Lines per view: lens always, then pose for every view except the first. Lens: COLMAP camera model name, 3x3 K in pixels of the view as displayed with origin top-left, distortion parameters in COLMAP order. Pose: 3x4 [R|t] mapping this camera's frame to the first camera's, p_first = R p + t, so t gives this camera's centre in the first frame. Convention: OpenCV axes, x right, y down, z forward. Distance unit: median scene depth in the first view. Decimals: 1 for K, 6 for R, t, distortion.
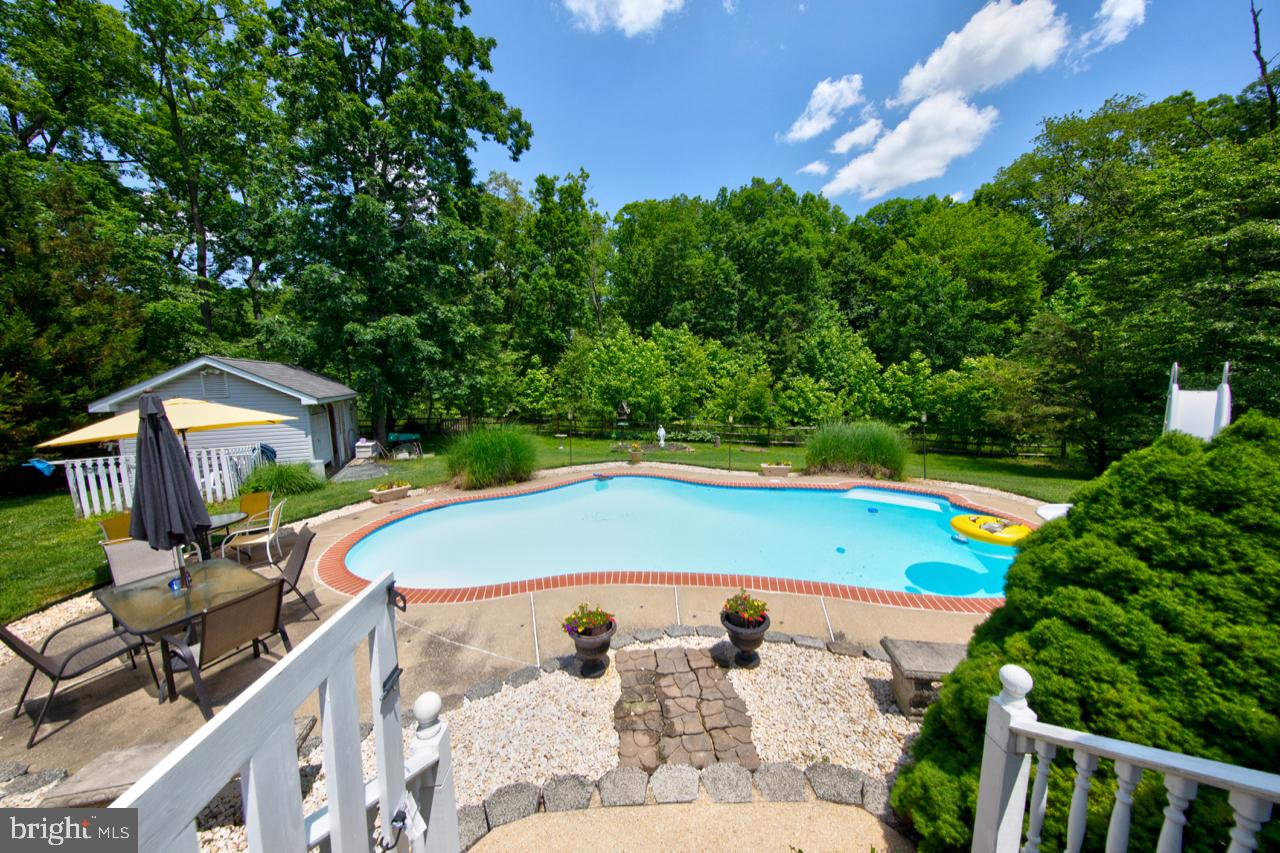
lens RADIAL K [[414.6, 0, 631.2], [0, 414.6, 425.3], [0, 0, 1]] dist [-0.010558, -0.000251]
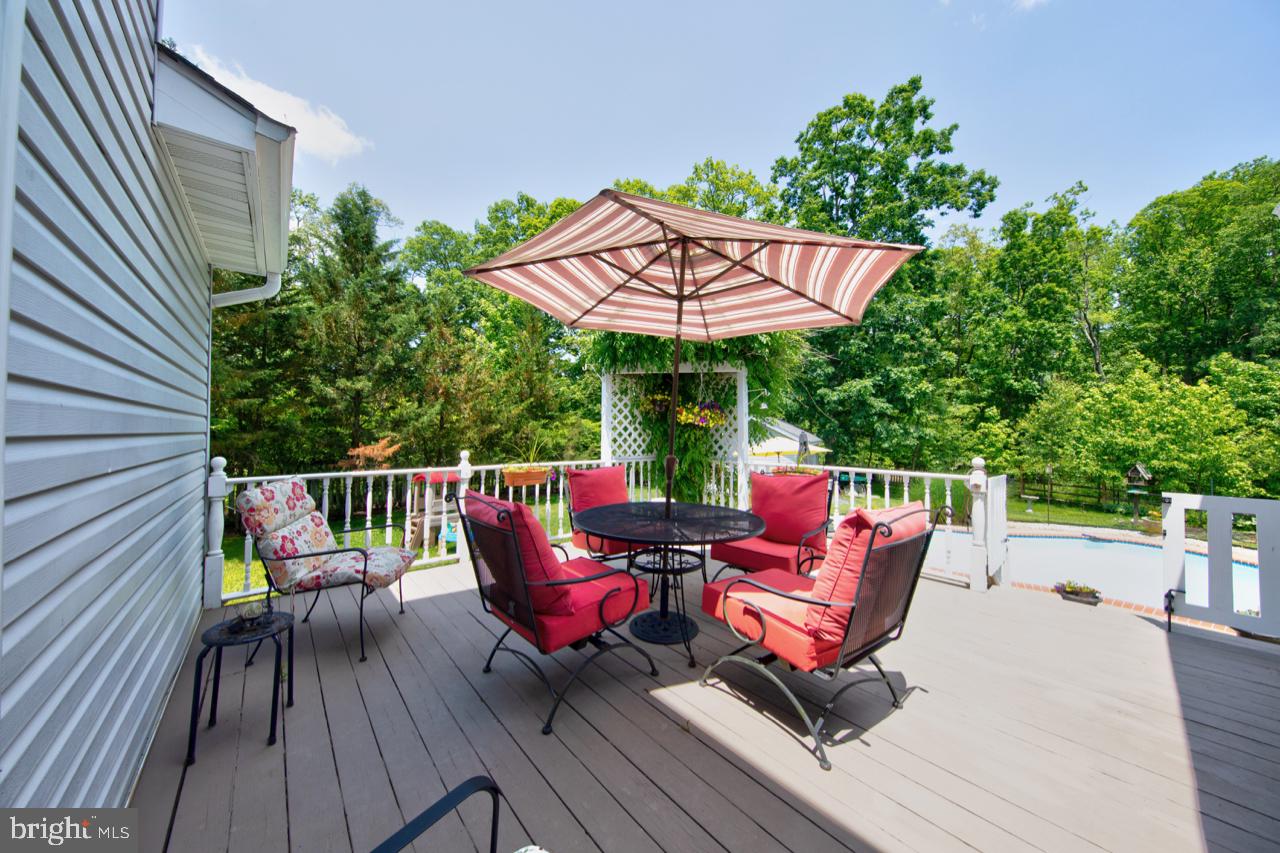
lens RADIAL K [[414.6, 0, 631.2], [0, 414.6, 425.3], [0, 0, 1]] dist [-0.010558, -0.000251]
pose [[0.598100, 0.005152, -0.801405, 0.020551], [-0.107224, 0.991503, -0.073649, 0.024647], [0.794216, 0.129979, 0.593570, -0.182028]]
